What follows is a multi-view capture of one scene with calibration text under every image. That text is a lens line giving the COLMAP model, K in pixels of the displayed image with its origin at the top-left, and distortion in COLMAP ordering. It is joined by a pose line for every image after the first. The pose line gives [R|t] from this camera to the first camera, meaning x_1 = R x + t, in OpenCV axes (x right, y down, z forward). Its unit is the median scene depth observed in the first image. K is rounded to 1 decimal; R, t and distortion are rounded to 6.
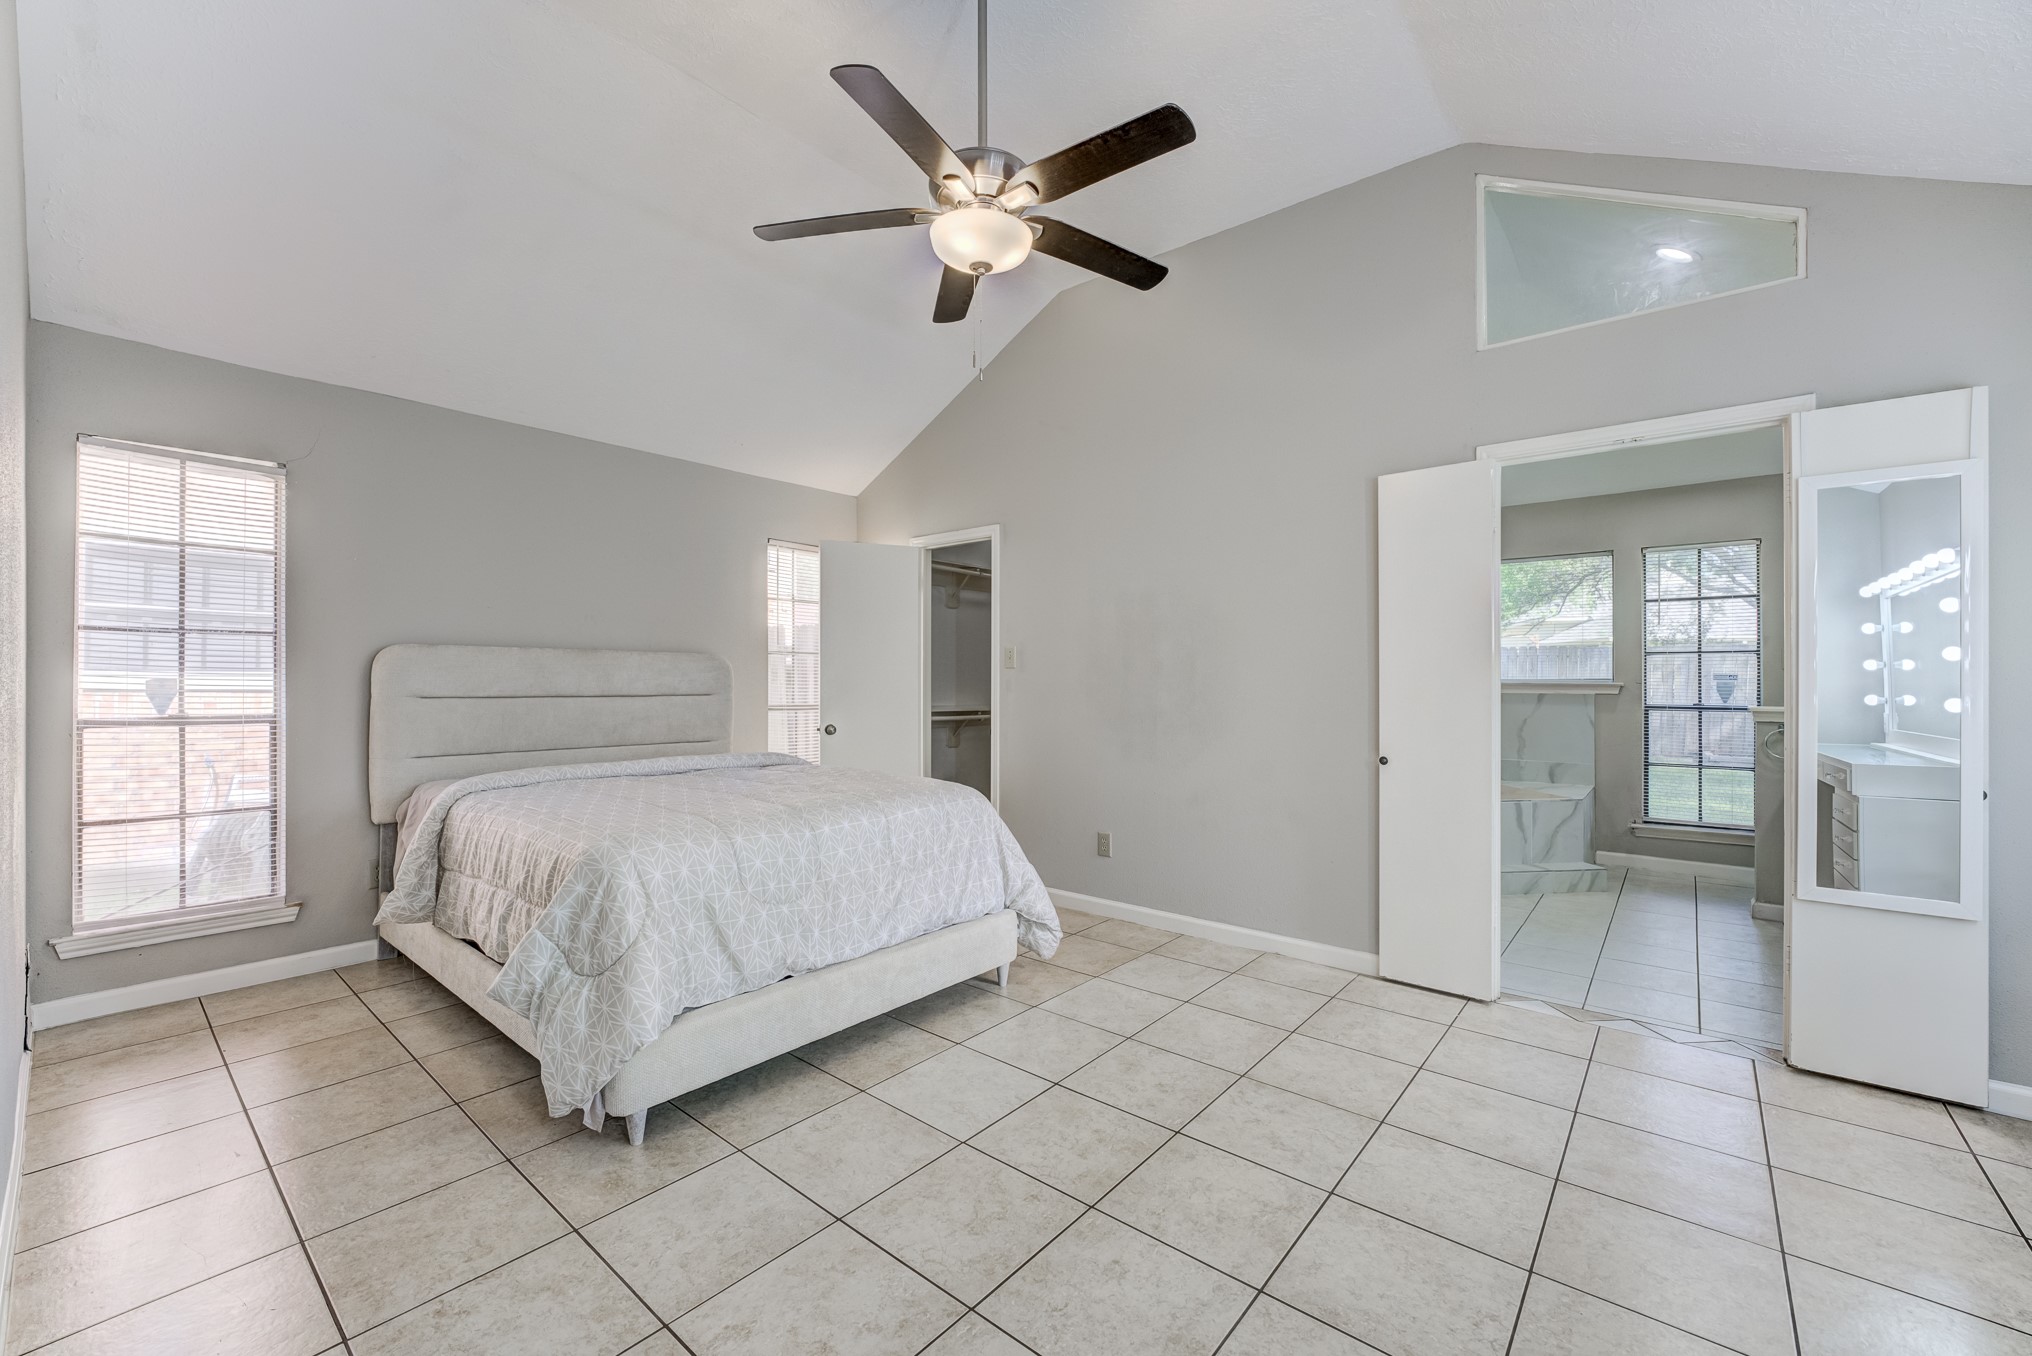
lens RADIAL K [[813.3, 0, 1009.8], [0, 813.3, 677.2], [0, 0, 1]] dist [-0.011107, 0.000100]
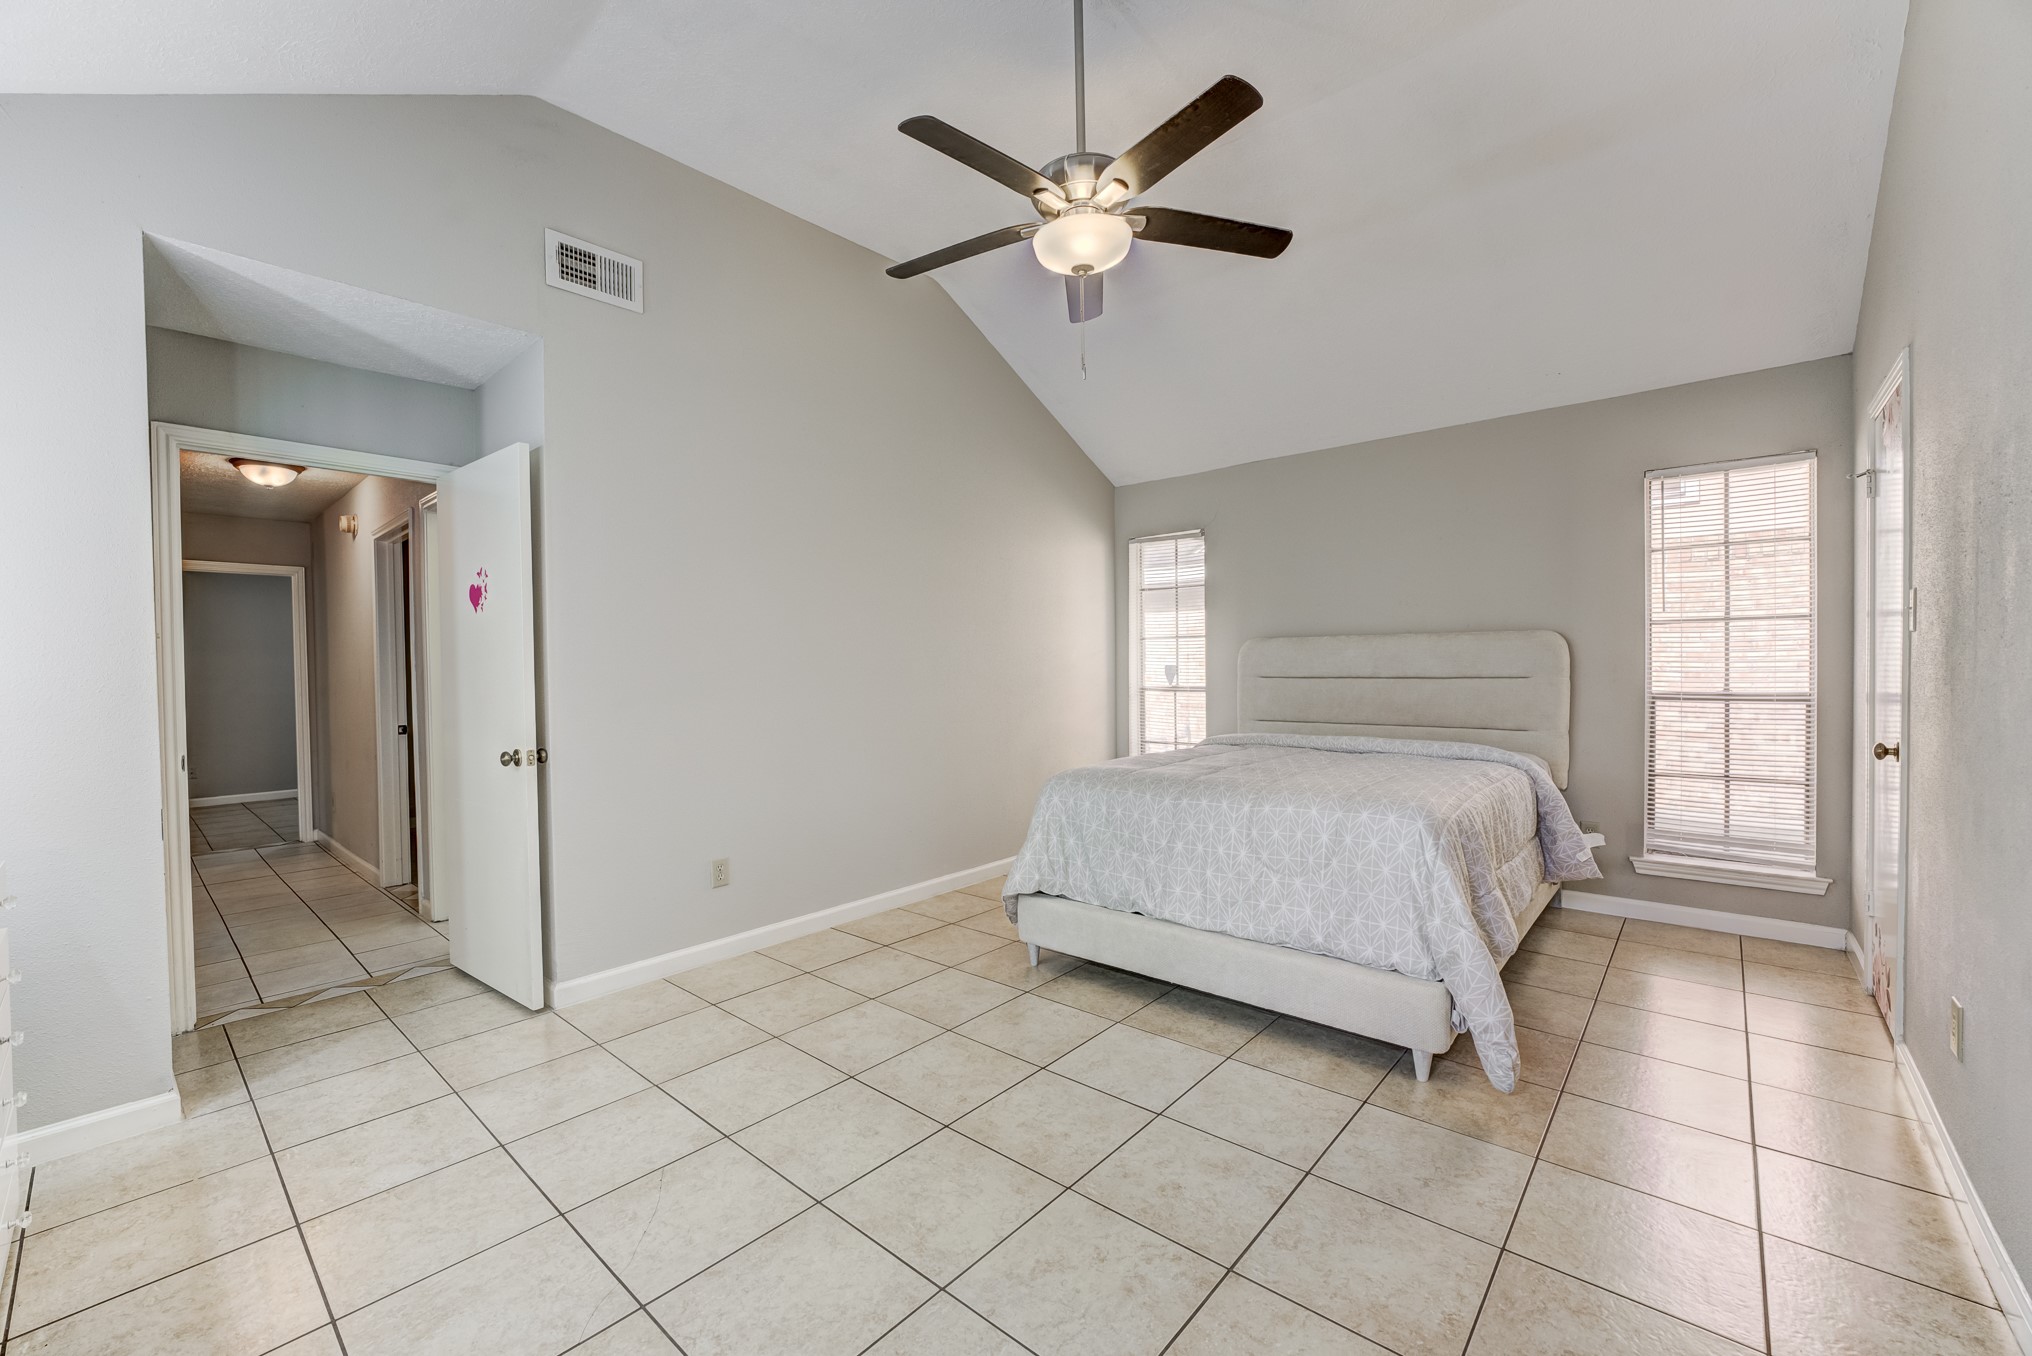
lens RADIAL K [[813.3, 0, 1010.6], [0, 813.3, 683.9], [0, 0, 1]] dist [-0.011107, 0.000100]
pose [[-0.013814, 0.019288, -0.999719, 0.870184], [0.017302, 0.999669, 0.019048, 0.003795], [0.999755, -0.017034, -0.014143, 0.784954]]
